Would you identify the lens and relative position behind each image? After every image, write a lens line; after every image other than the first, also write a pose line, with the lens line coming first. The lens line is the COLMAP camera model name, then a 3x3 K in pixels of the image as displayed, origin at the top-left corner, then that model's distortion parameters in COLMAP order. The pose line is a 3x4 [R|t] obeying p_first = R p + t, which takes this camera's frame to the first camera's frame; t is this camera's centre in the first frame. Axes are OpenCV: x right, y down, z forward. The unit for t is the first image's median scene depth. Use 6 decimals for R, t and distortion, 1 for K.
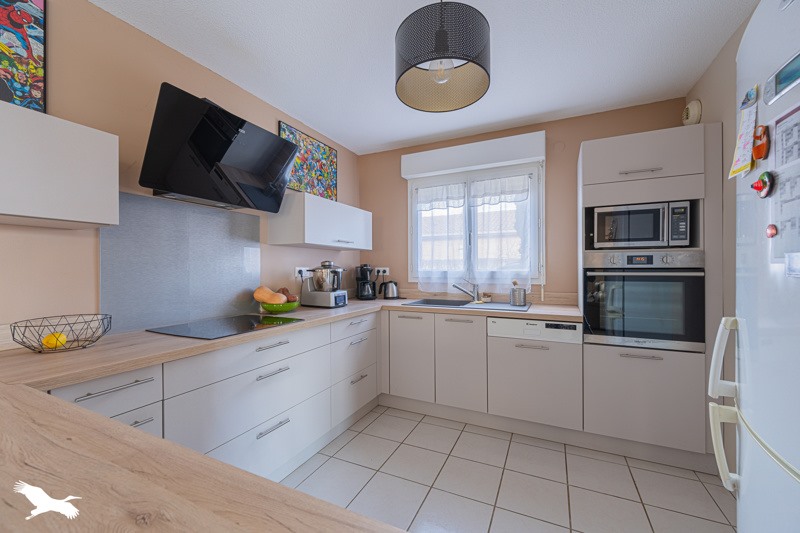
lens RADIAL K [[313.3, 0, 398.0], [0, 313.3, 267.4], [0, 0, 1]] dist [-0.000506, -0.000068]
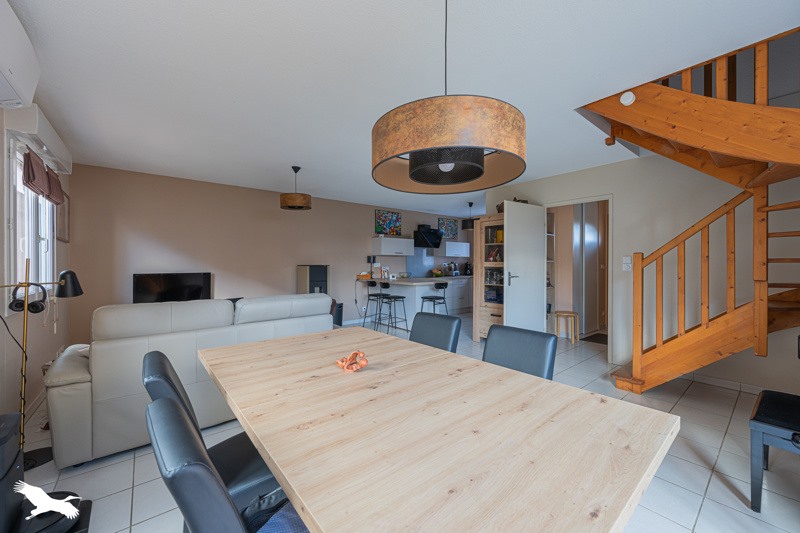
lens RADIAL K [[313.3, 0, 398.0], [0, 313.3, 267.4], [0, 0, 1]] dist [-0.000506, -0.000068]
pose [[0.909083, 0.012258, -0.416434, 0.597076], [-0.004941, 0.999814, 0.018645, -0.015958], [0.416585, -0.014893, 0.908975, -2.138395]]
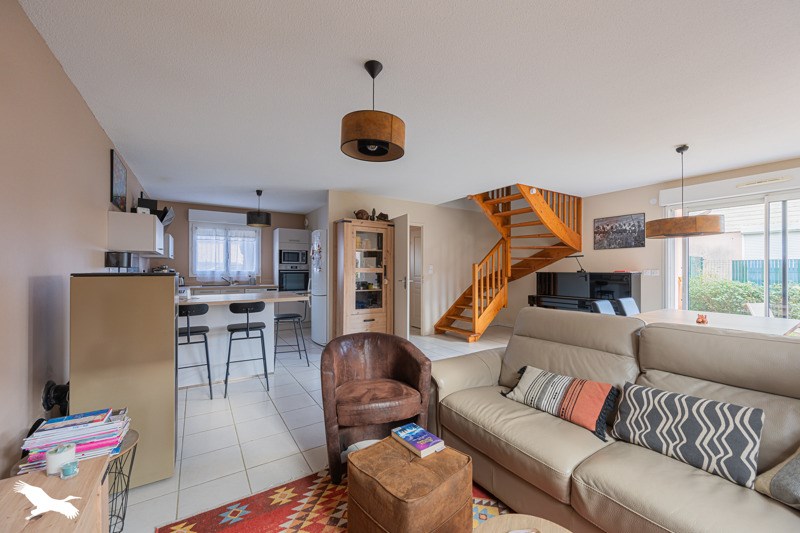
lens RADIAL K [[313.3, 0, 398.0], [0, 313.3, 267.4], [0, 0, 1]] dist [-0.000506, -0.000068]
pose [[0.515902, 0.013136, 0.856547, -1.198474], [-0.008514, 0.999912, -0.010206, -0.000315], [-0.856605, -0.002027, 0.515968, -1.320120]]
